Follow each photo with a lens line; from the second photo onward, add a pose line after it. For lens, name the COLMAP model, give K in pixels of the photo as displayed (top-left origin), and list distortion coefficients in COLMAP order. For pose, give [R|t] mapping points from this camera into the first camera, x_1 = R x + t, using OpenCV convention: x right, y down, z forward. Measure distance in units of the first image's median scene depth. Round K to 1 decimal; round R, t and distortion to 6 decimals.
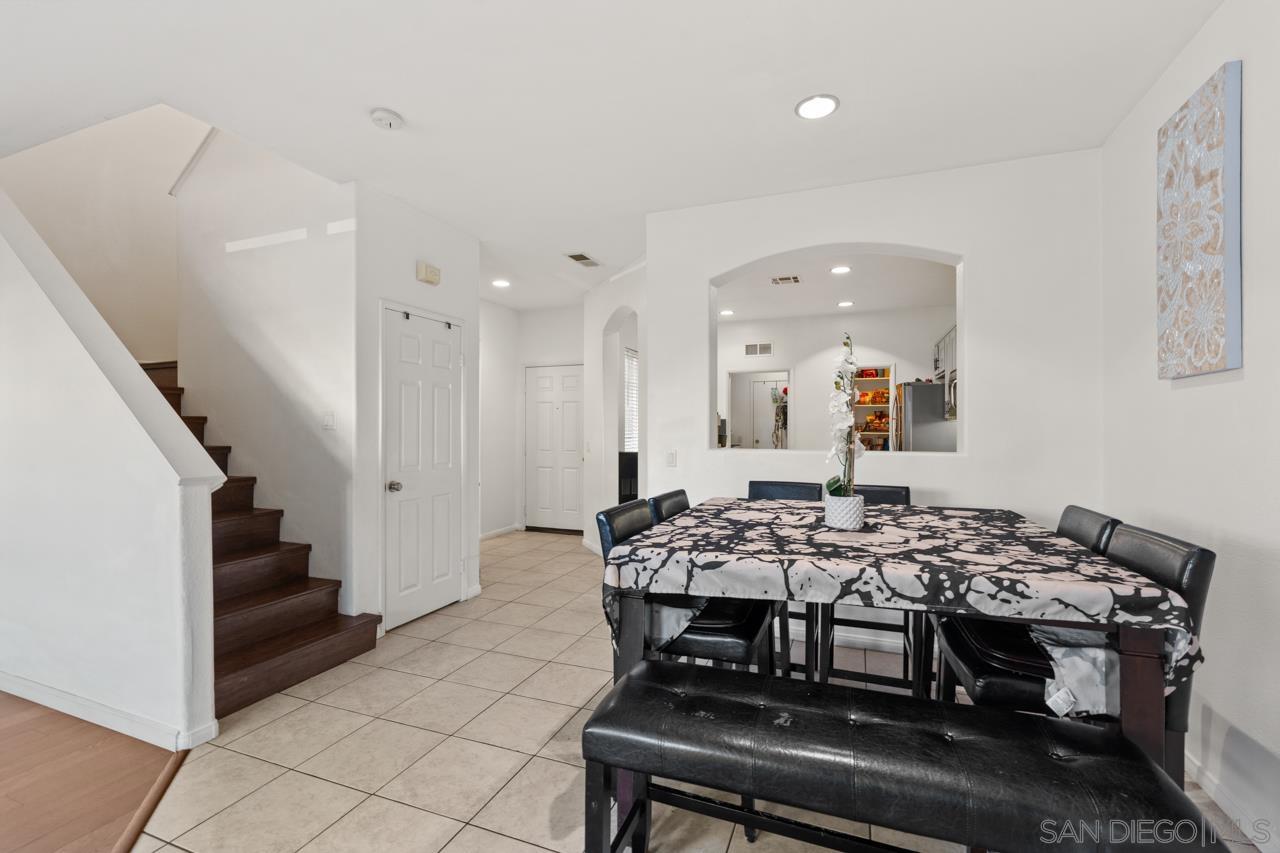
lens RADIAL K [[561.1, 0, 640.6], [0, 561.1, 429.0], [0, 0, 1]] dist [-0.006275, 0.000987]
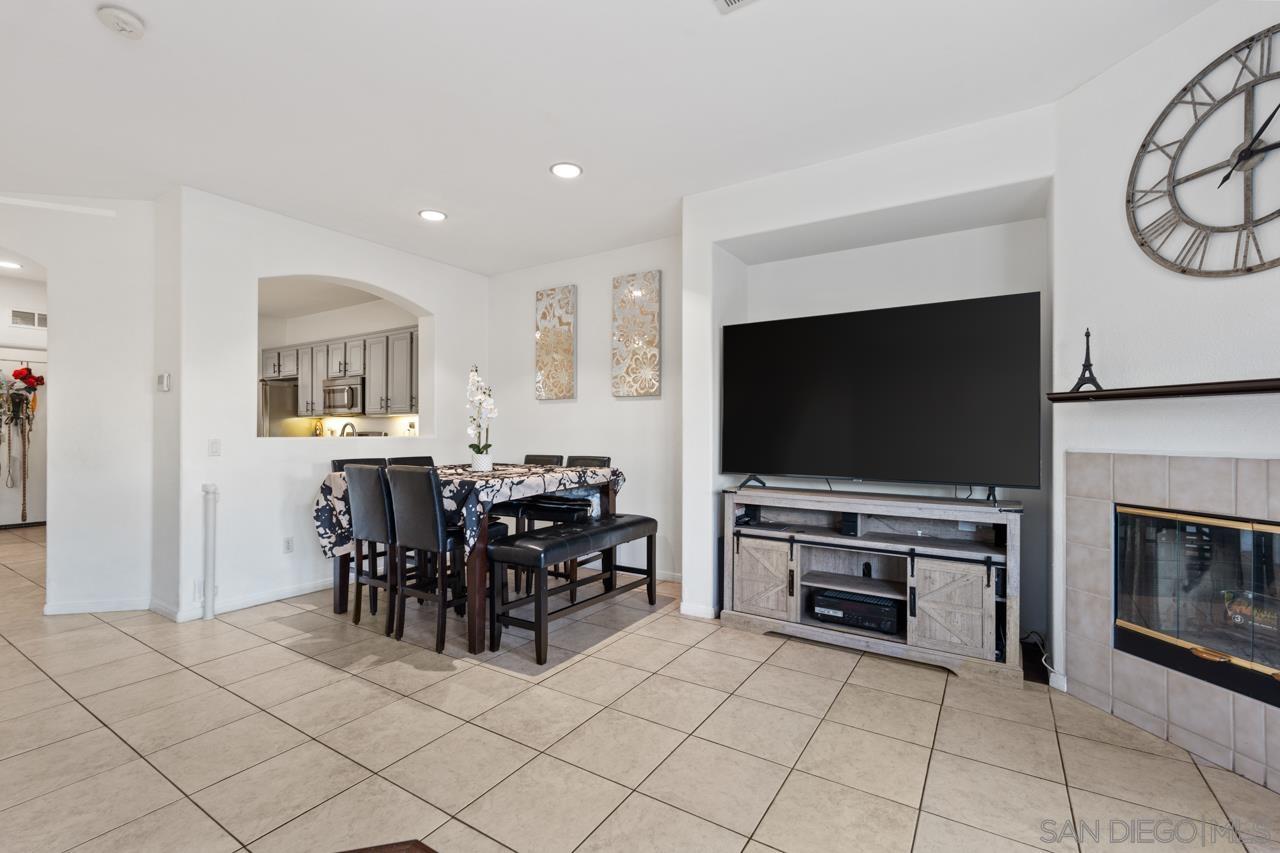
lens RADIAL K [[561.1, 0, 637.5], [0, 561.1, 428.7], [0, 0, 1]] dist [-0.006275, 0.000987]
pose [[0.195758, 0.003076, 0.980647, -0.733290], [0.002053, 0.999992, -0.003546, 0.023980], [-0.980650, 0.002707, 0.195750, 0.079359]]
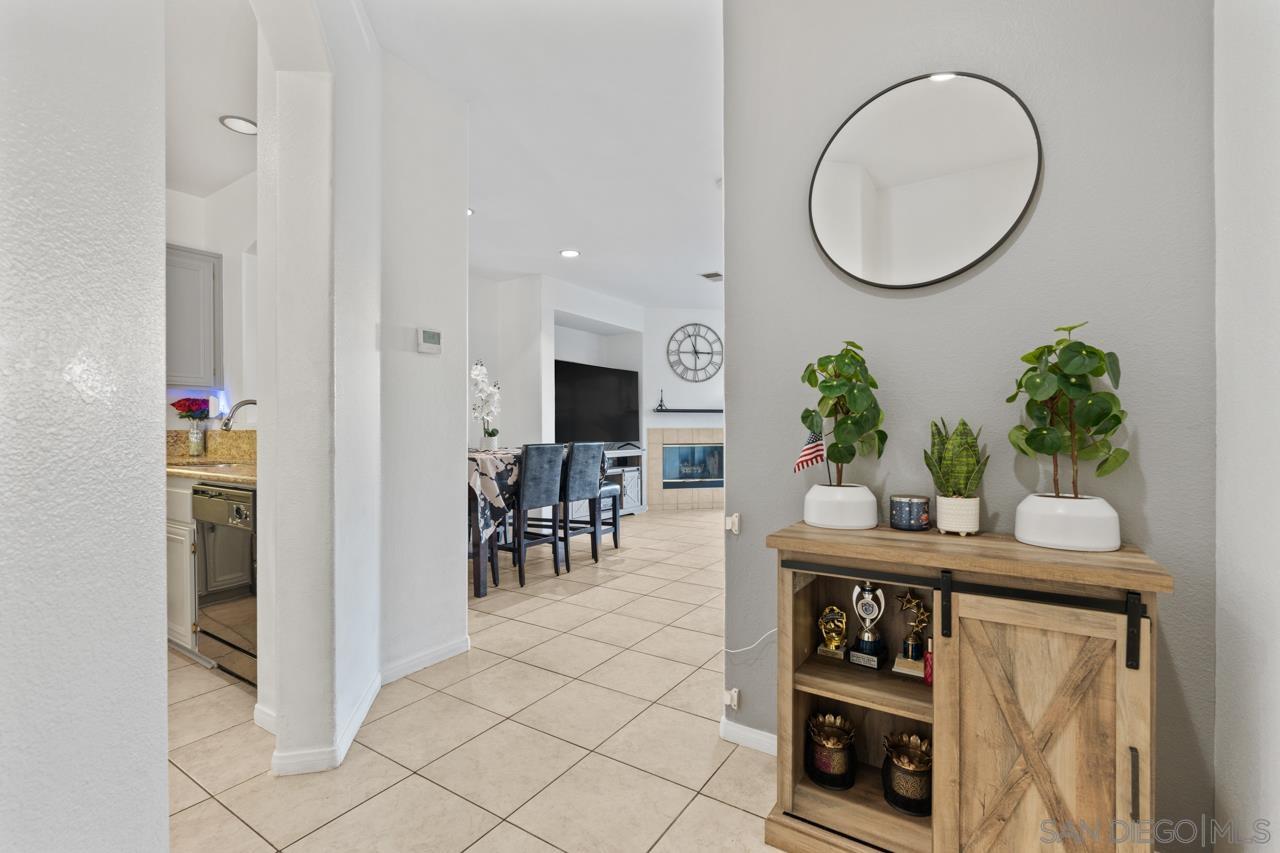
lens RADIAL K [[561.1, 0, 633.1], [0, 561.1, 437.8], [0, 0, 1]] dist [-0.006275, 0.000987]
pose [[-0.976905, -0.000499, 0.213672, -0.351795], [0.003349, 0.999839, 0.017649, 0.046890], [-0.213646, 0.017957, -0.976746, 1.642243]]
